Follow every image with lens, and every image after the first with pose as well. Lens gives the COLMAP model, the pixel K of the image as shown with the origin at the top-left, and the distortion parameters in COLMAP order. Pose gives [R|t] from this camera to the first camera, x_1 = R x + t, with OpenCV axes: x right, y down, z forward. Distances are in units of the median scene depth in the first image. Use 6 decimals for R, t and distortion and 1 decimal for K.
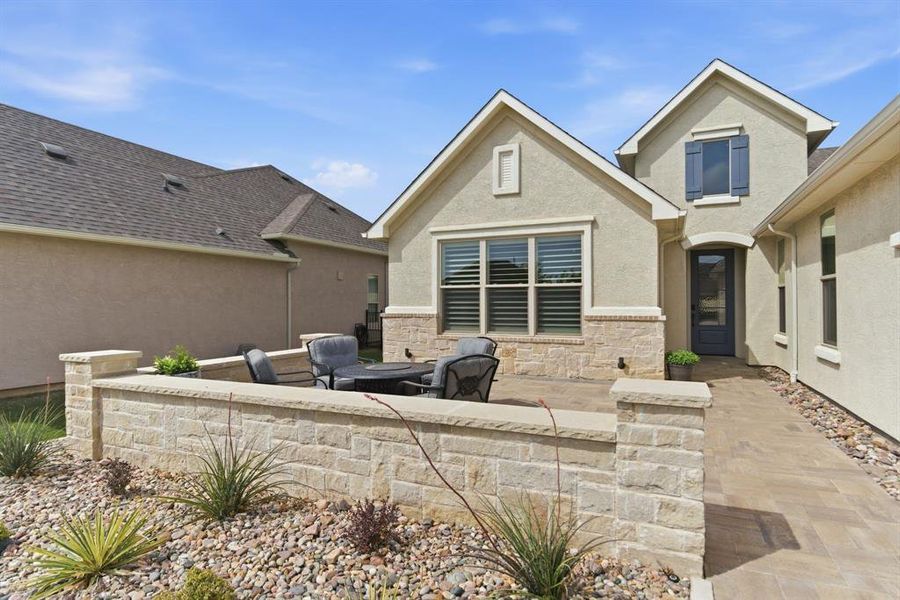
lens RADIAL K [[488.8, 0, 450.0], [0, 488.8, 300.0], [0, 0, 1]] dist [0.003020, -0.000571]
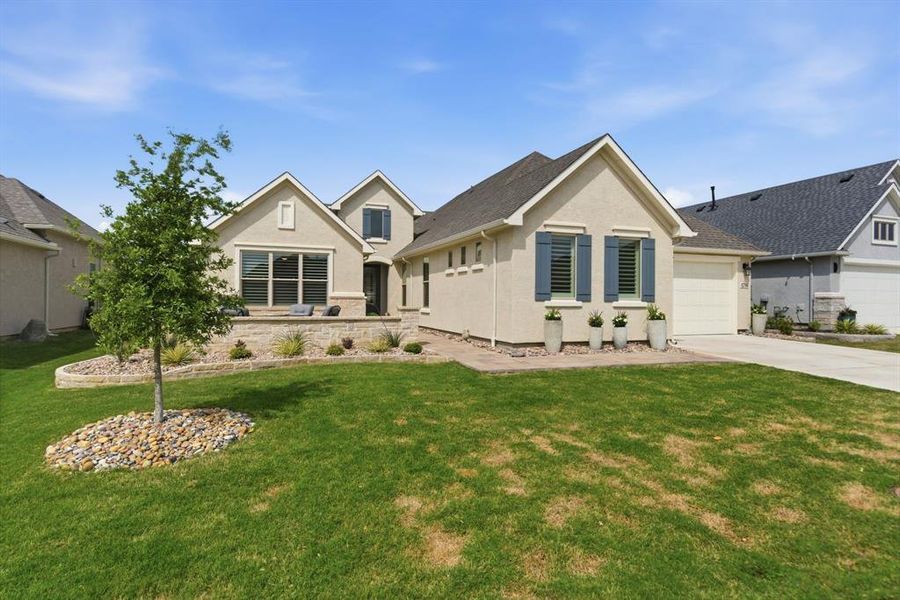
lens RADIAL K [[431.0, 0, 451.3], [0, 431.0, 298.7], [0, 0, 1]] dist [0.001934, -0.000896]
pose [[0.713647, 0.009657, 0.700439, -0.550411], [-0.017917, 0.999829, 0.004470, 0.023100], [-0.700276, -0.015740, 0.713699, -0.553413]]
